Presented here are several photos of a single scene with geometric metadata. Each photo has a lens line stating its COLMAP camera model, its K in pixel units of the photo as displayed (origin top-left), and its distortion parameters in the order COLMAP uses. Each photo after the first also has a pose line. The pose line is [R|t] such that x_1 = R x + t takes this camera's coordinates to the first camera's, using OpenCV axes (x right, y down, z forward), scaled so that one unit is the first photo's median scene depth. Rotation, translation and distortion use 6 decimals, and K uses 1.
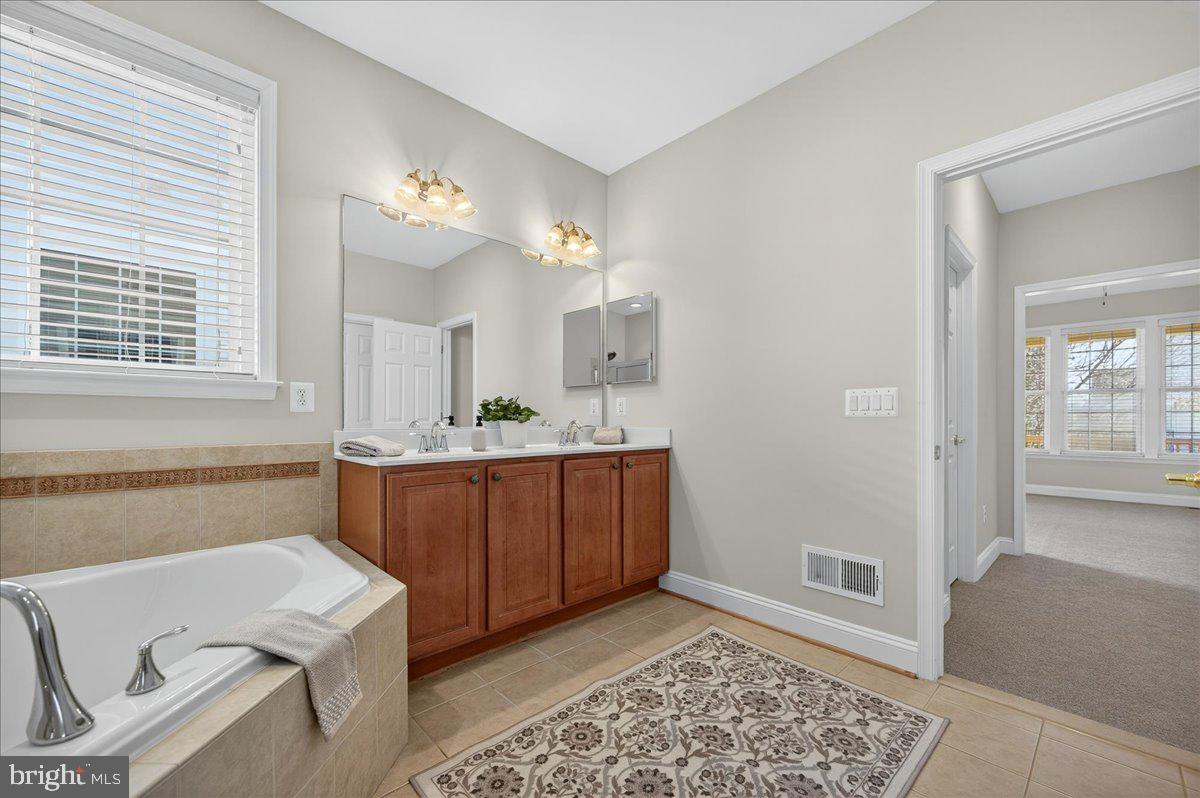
lens RADIAL K [[476.0, 0, 612.1], [0, 476.0, 422.6], [0, 0, 1]] dist [-0.000144, -0.000049]
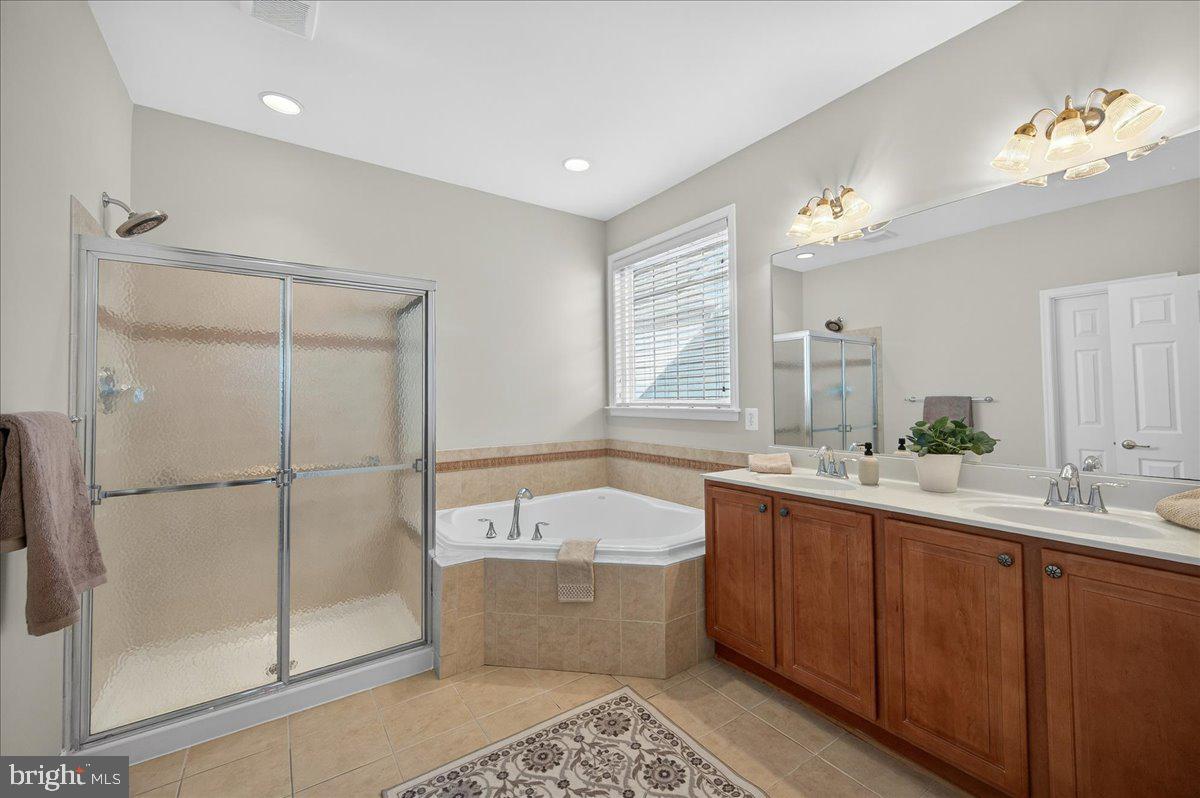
lens RADIAL K [[476.0, 0, 601.2], [0, 476.0, 392.0], [0, 0, 1]] dist [-0.000144, -0.000049]
pose [[-0.159231, -0.021167, -0.987014, 0.800374], [0.001139, 0.999766, -0.021625, -0.109298], [0.987241, -0.004567, -0.159169, 0.847102]]
